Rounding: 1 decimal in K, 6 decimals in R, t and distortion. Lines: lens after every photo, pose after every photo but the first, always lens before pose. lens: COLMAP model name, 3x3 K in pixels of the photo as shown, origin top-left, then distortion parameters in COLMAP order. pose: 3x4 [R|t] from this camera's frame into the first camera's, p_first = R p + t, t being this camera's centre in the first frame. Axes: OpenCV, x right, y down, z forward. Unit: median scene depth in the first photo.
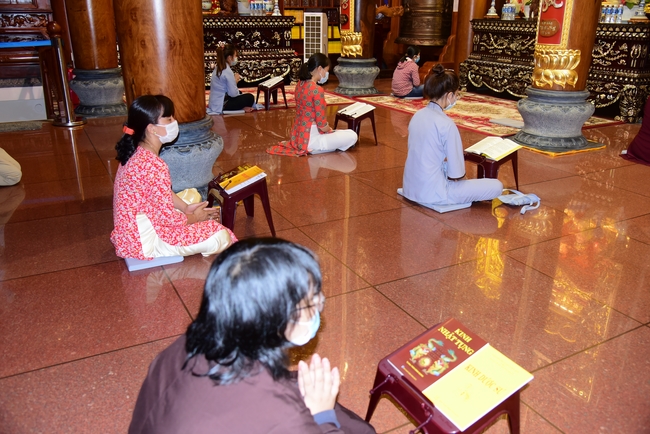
lens RADIAL K [[553.8, 0, 324.9], [0, 553.8, 215.8], [0, 0, 1]] dist [-0.031212, 0.000419]
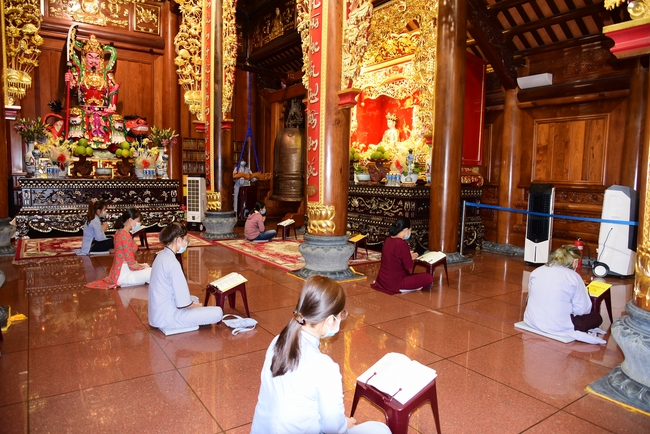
lens RADIAL K [[442.8, 0, 325.1], [0, 442.8, 215.1], [0, 0, 1]] dist [-0.038410, 0.005224]
pose [[0.994574, 0.001393, 0.104024, 0.238030], [0.025854, 0.965233, -0.260109, -0.000213], [-0.100770, 0.261387, 0.959960, -0.021106]]
